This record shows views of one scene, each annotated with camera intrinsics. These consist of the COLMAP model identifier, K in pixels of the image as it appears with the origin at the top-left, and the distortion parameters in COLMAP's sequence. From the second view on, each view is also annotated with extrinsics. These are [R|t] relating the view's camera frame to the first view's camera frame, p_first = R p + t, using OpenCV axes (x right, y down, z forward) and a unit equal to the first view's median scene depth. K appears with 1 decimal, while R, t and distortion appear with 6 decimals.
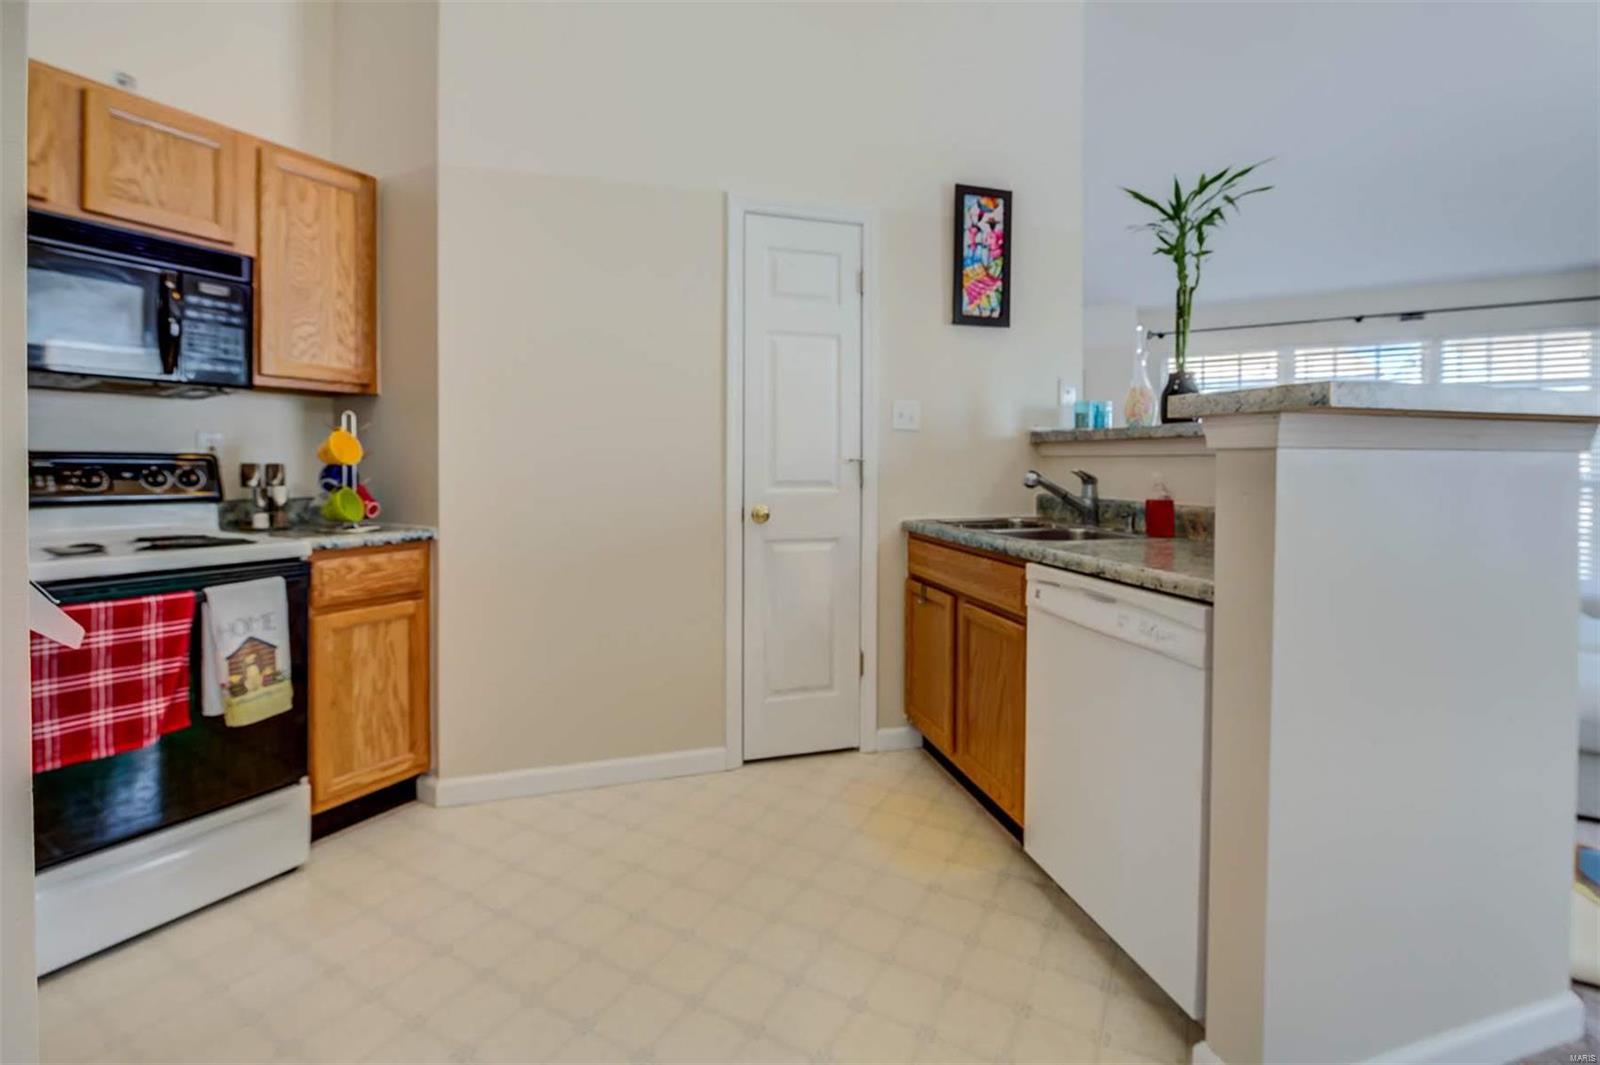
lens RADIAL K [[675.4, 0, 859.7], [0, 675.4, 470.7], [0, 0, 1]] dist [0.003844, -0.001347]
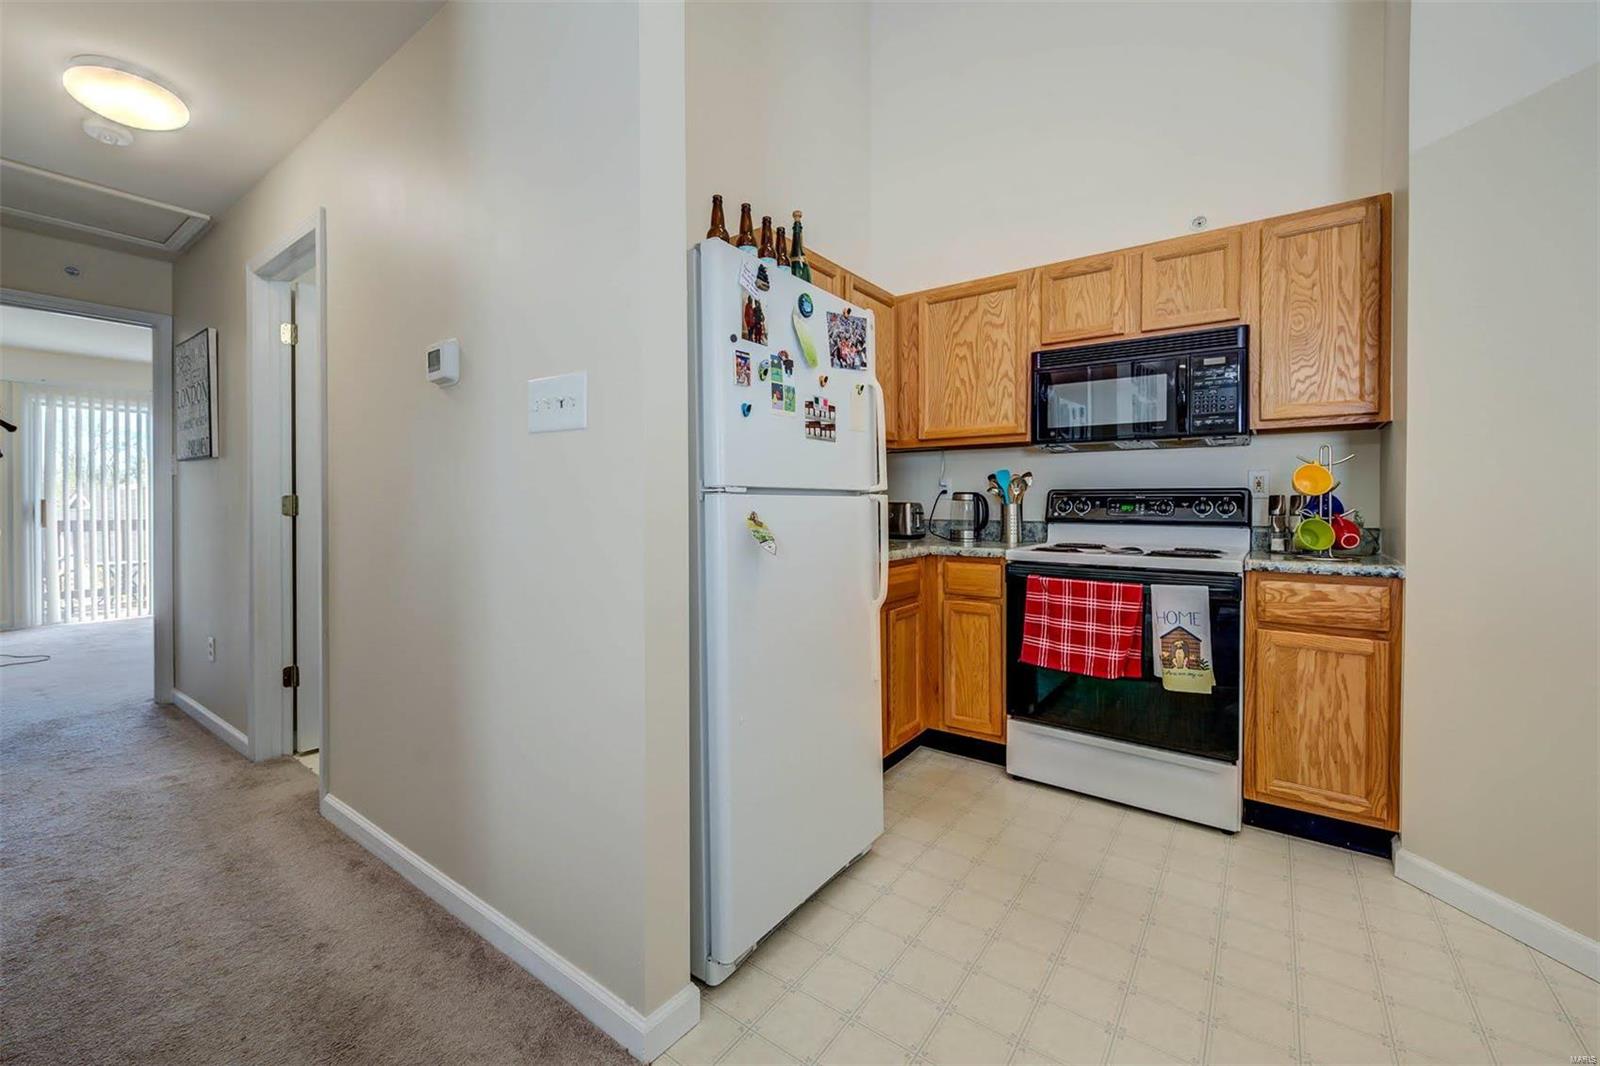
lens RADIAL K [[643.8, 0, 761.5], [0, 643.8, 501.8], [0, 0, 1]] dist [0.007457, -0.000684]
pose [[-0.160714, 0.000240, -0.987001, 0.370324], [-0.004560, 0.999989, 0.000986, 0.003931], [0.986990, 0.004659, -0.160711, 0.314873]]
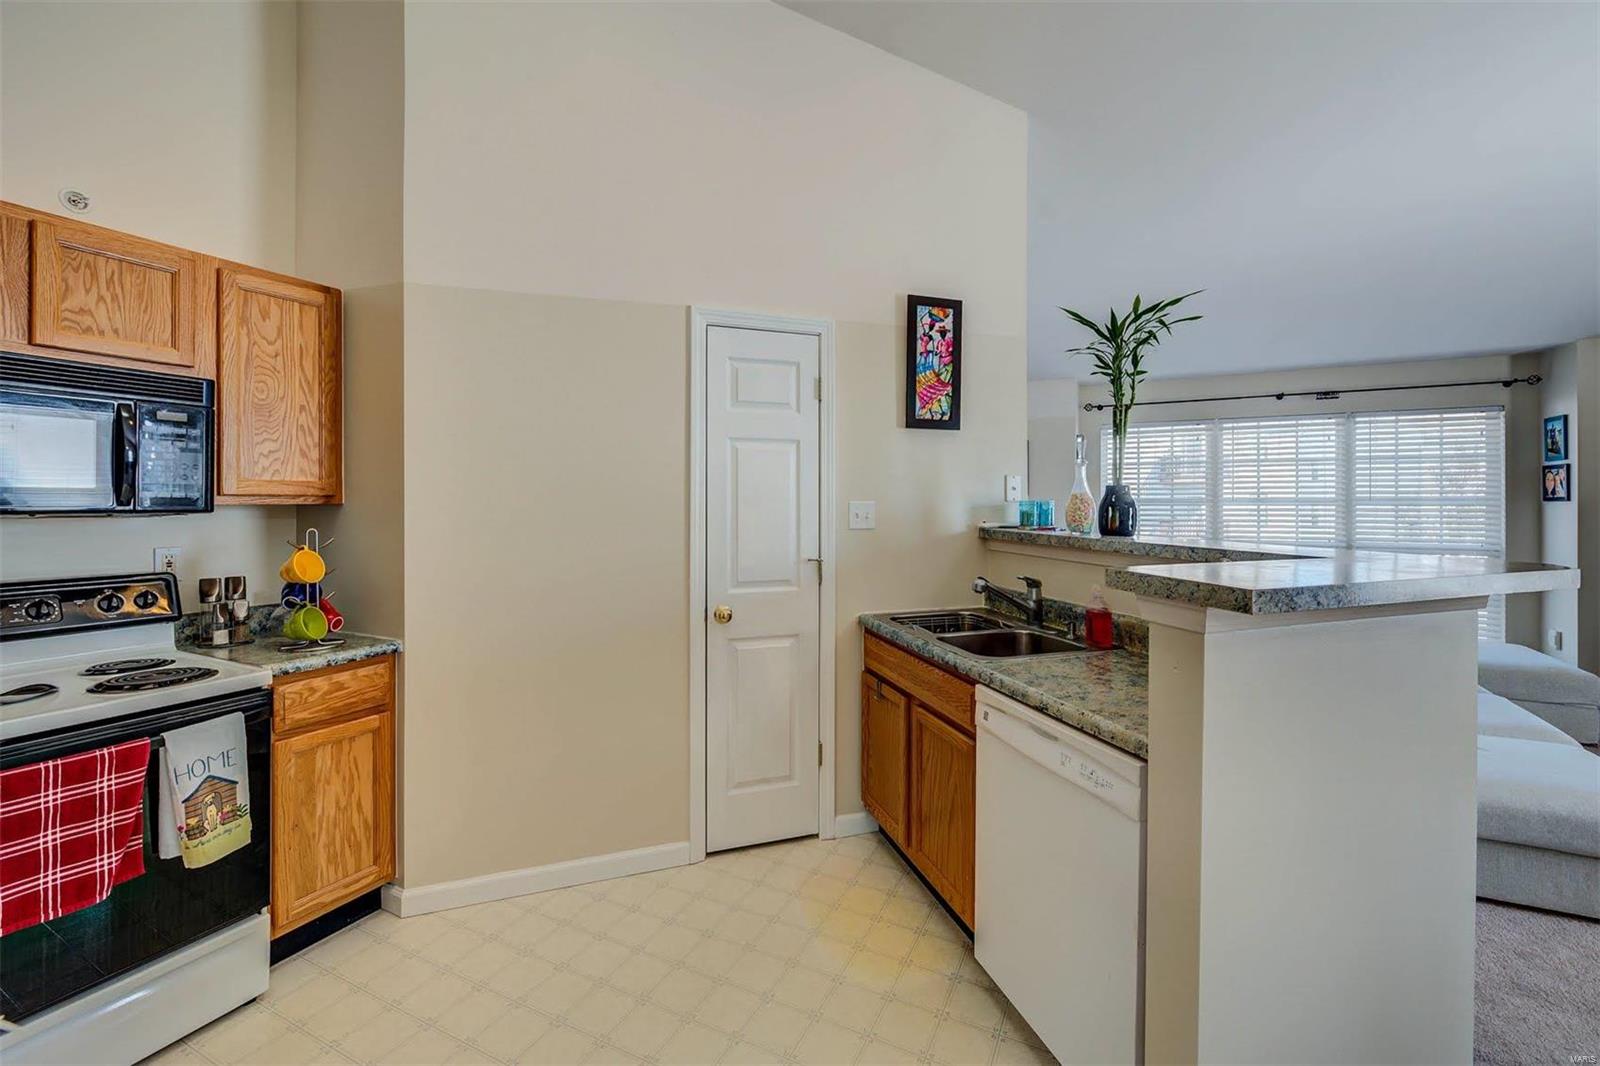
lens RADIAL K [[643.8, 0, 847.8], [0, 643.8, 508.9], [0, 0, 1]] dist [0.007457, -0.000684]
pose [[0.998998, -0.002262, 0.044698, 0.001691], [0.002409, 0.999992, -0.003244, -0.114307], [-0.044690, 0.003348, 0.998995, -0.002114]]
